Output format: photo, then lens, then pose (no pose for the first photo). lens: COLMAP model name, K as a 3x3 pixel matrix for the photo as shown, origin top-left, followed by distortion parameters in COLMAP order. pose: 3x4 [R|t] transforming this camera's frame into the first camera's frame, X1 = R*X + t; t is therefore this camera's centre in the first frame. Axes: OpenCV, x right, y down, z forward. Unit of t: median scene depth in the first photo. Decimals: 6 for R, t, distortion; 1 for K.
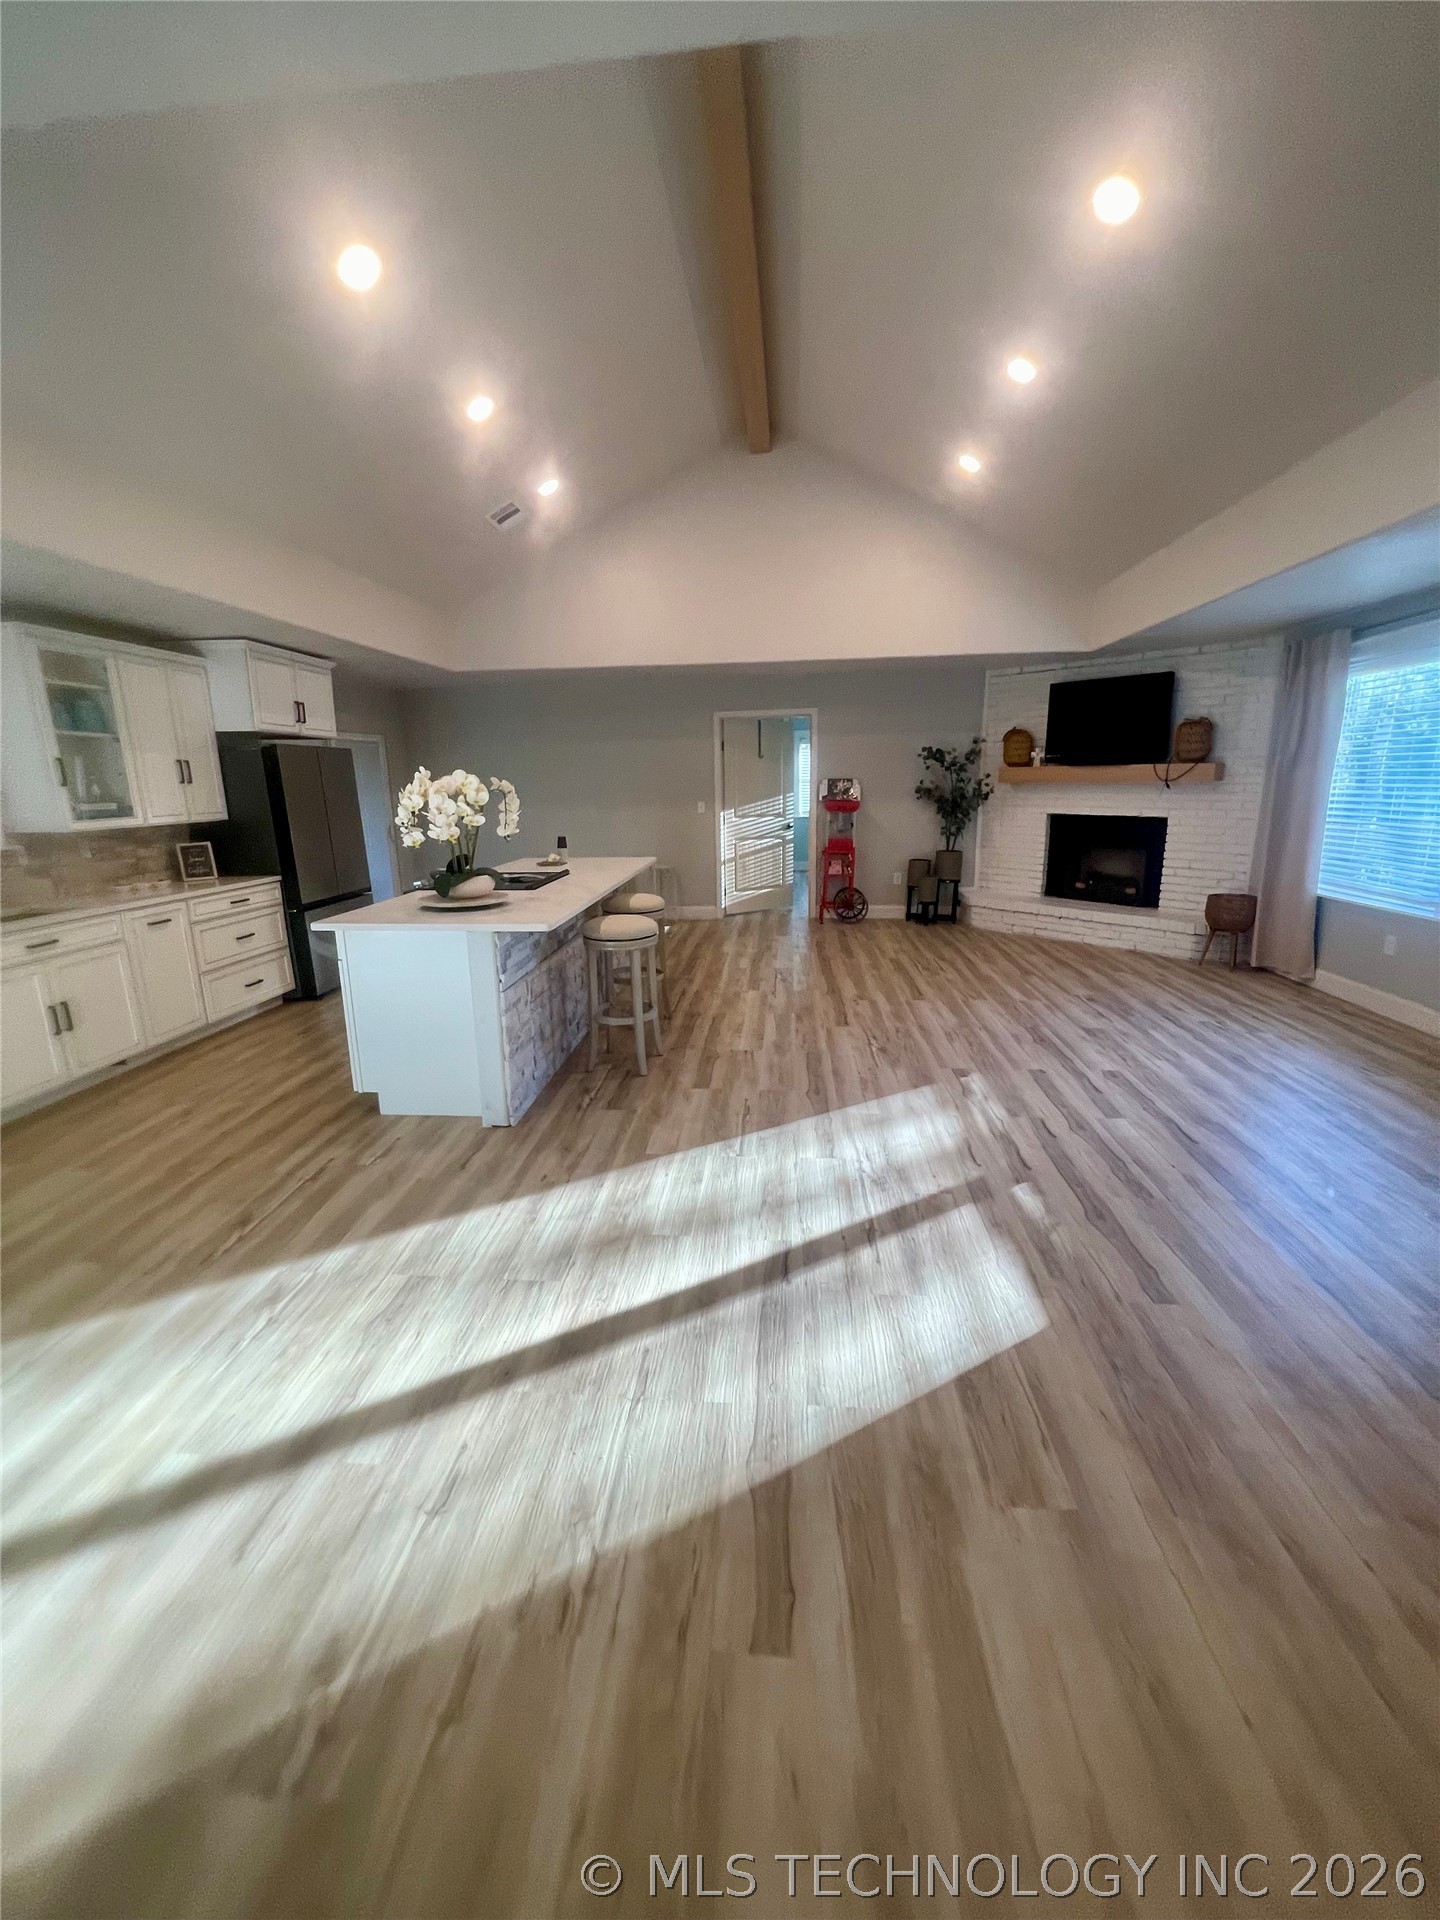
lens RADIAL K [[770.8, 0, 719.7], [0, 770.8, 954.6], [0, 0, 1]] dist [-0.006016, 0.001070]
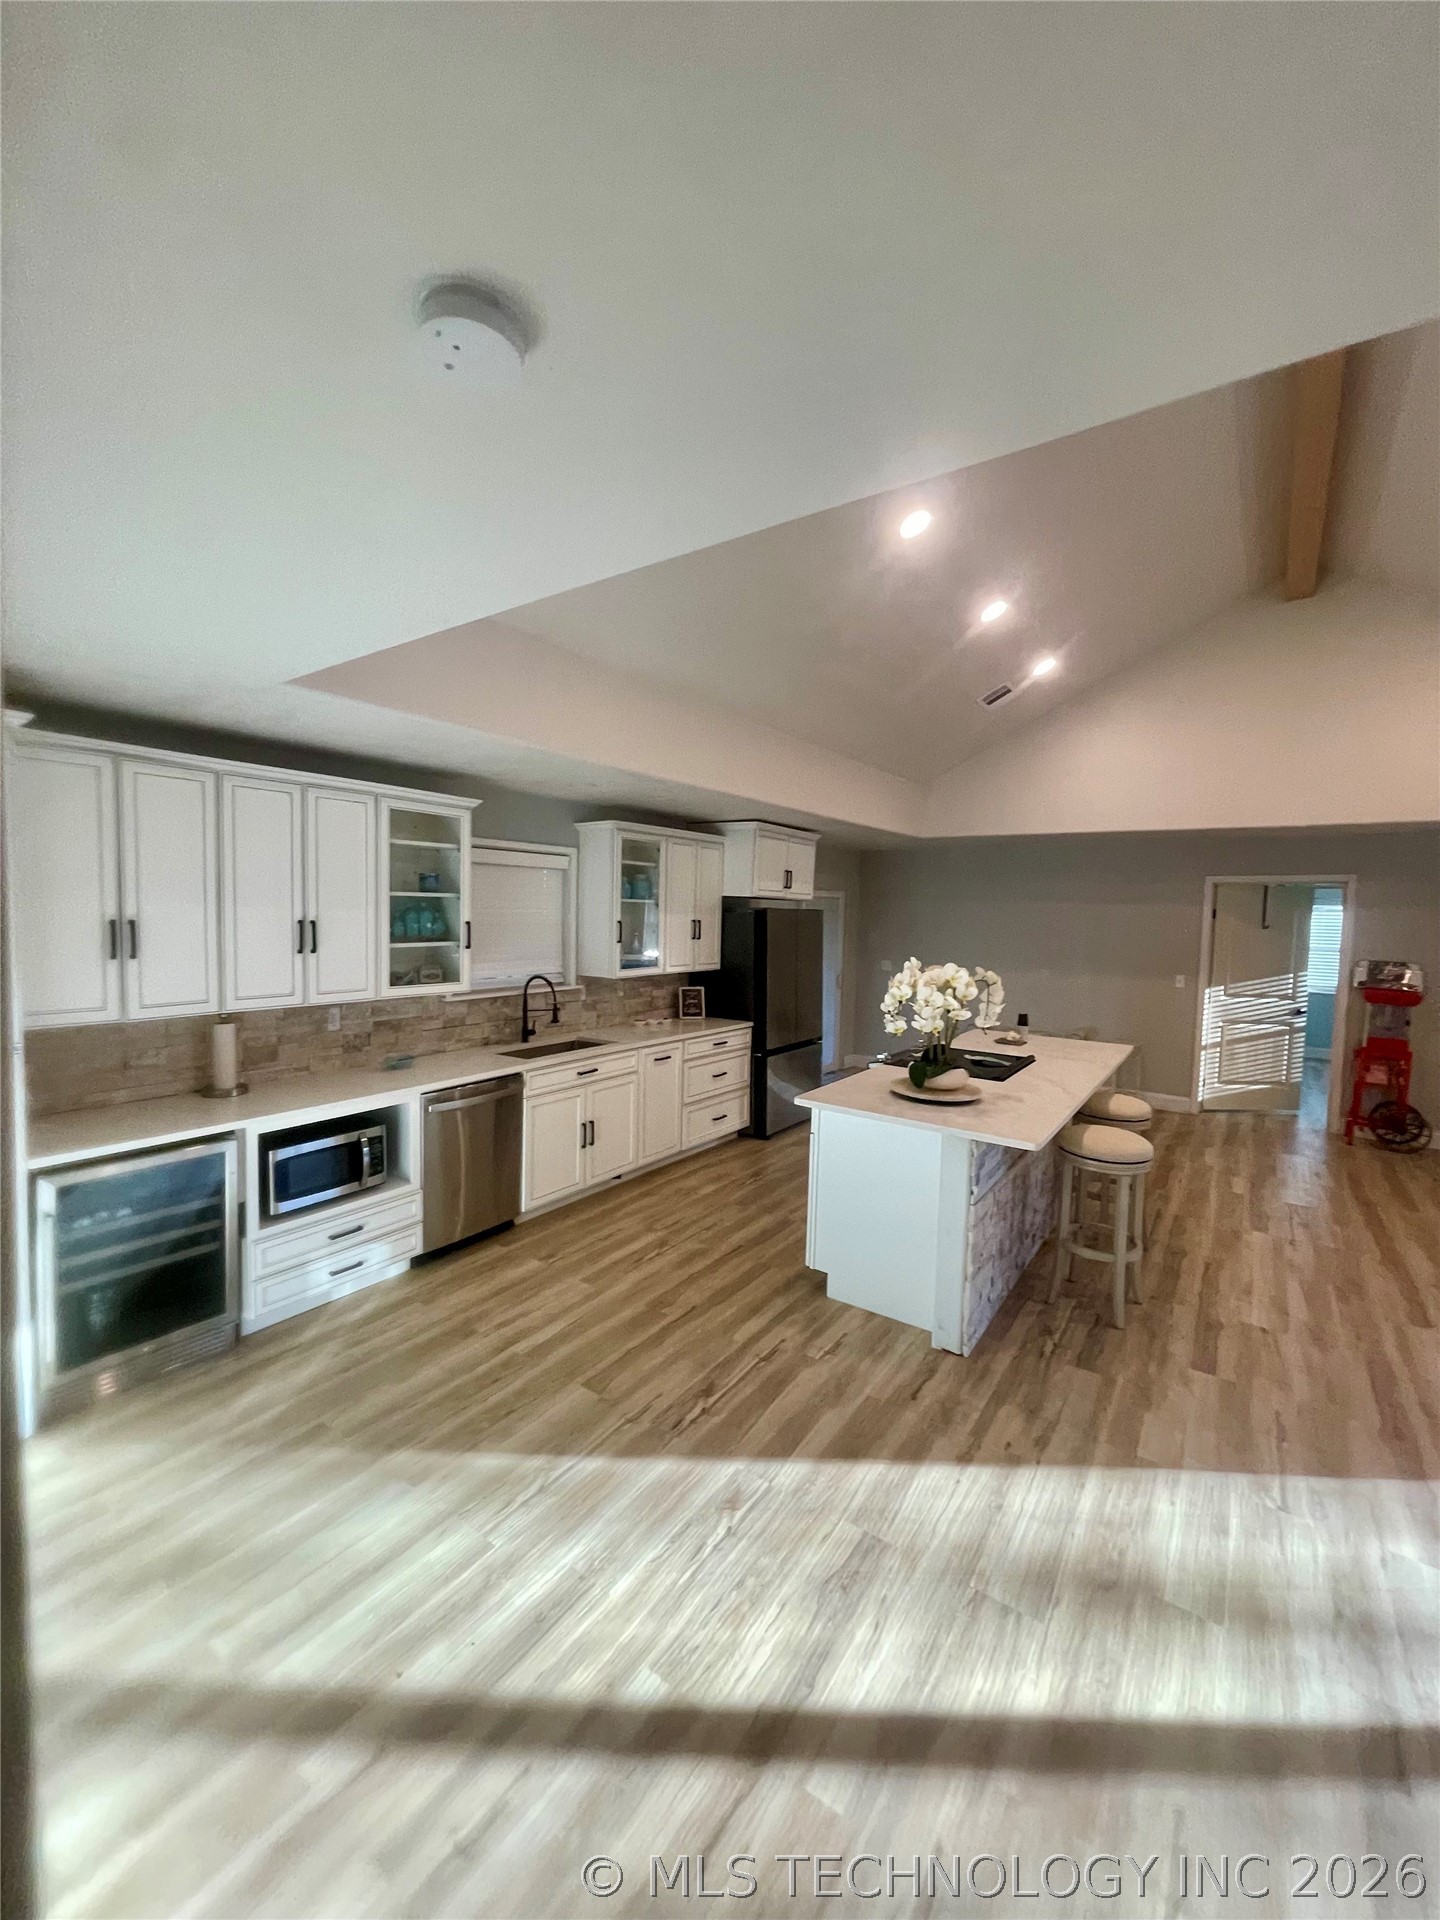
lens RADIAL K [[770.8, 0, 719.4], [0, 770.8, 953.8], [0, 0, 1]] dist [-0.006016, 0.001070]
pose [[0.864185, 0.068286, -0.498518, -0.083326], [-0.150993, 0.980282, -0.127470, -0.065600], [0.479984, 0.185431, 0.857456, 0.005029]]
